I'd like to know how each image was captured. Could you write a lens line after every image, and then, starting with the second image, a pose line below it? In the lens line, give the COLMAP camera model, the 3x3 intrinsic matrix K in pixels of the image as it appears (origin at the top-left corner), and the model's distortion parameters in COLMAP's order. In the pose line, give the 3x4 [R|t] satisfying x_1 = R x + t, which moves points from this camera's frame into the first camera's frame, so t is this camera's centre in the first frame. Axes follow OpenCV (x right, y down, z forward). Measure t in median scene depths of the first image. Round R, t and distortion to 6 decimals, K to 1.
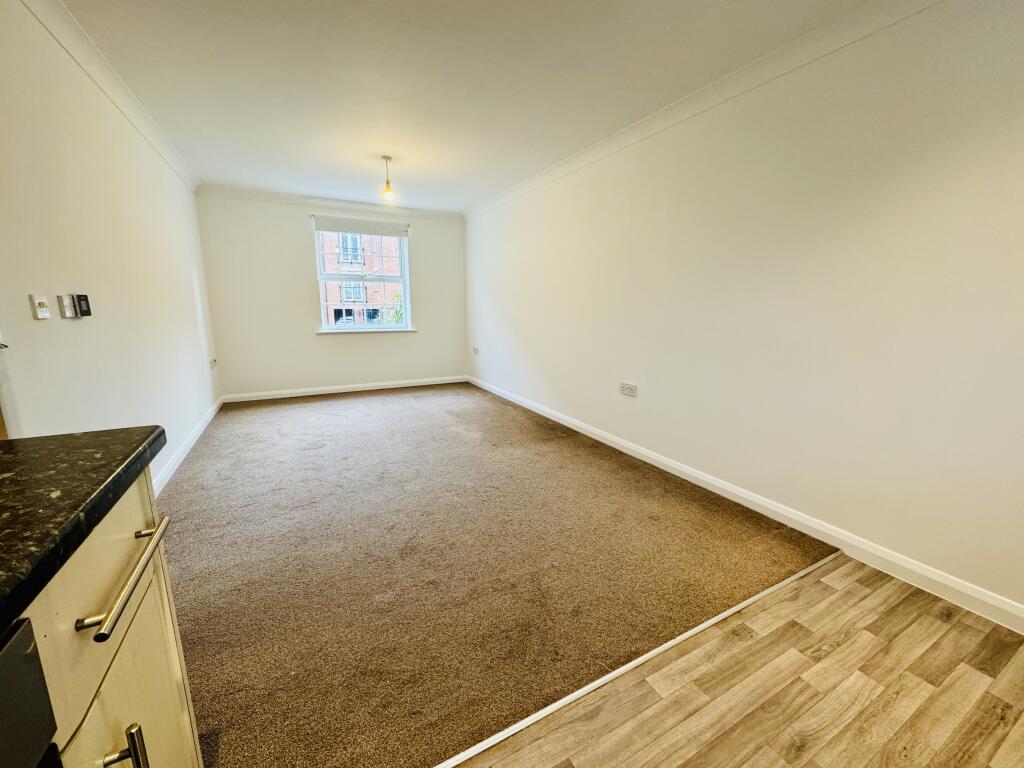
lens RADIAL K [[410.2, 0, 513.7], [0, 410.2, 381.3], [0, 0, 1]] dist [-0.003192, 0.000044]
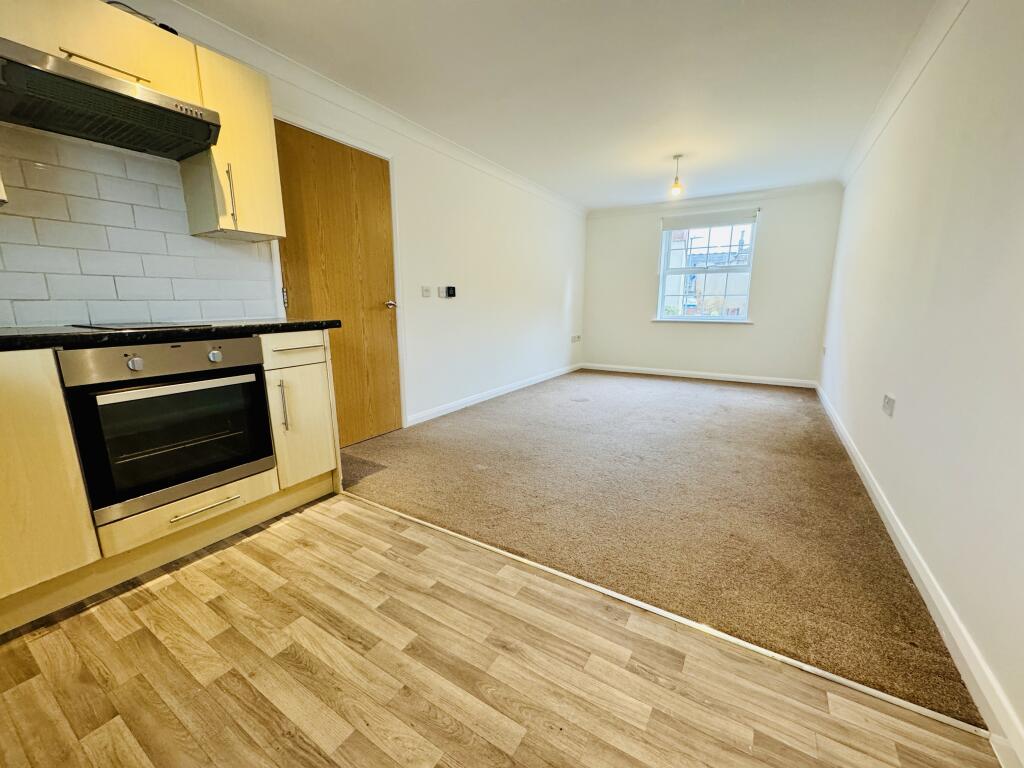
lens RADIAL K [[410.2, 0, 514.0], [0, 410.2, 386.3], [0, 0, 1]] dist [-0.003192, 0.000044]
pose [[0.503212, 0.164247, -0.848411, 0.943139], [-0.155593, 0.982947, 0.098006, 0.033138], [0.850040, 0.082689, 0.520186, 0.215146]]
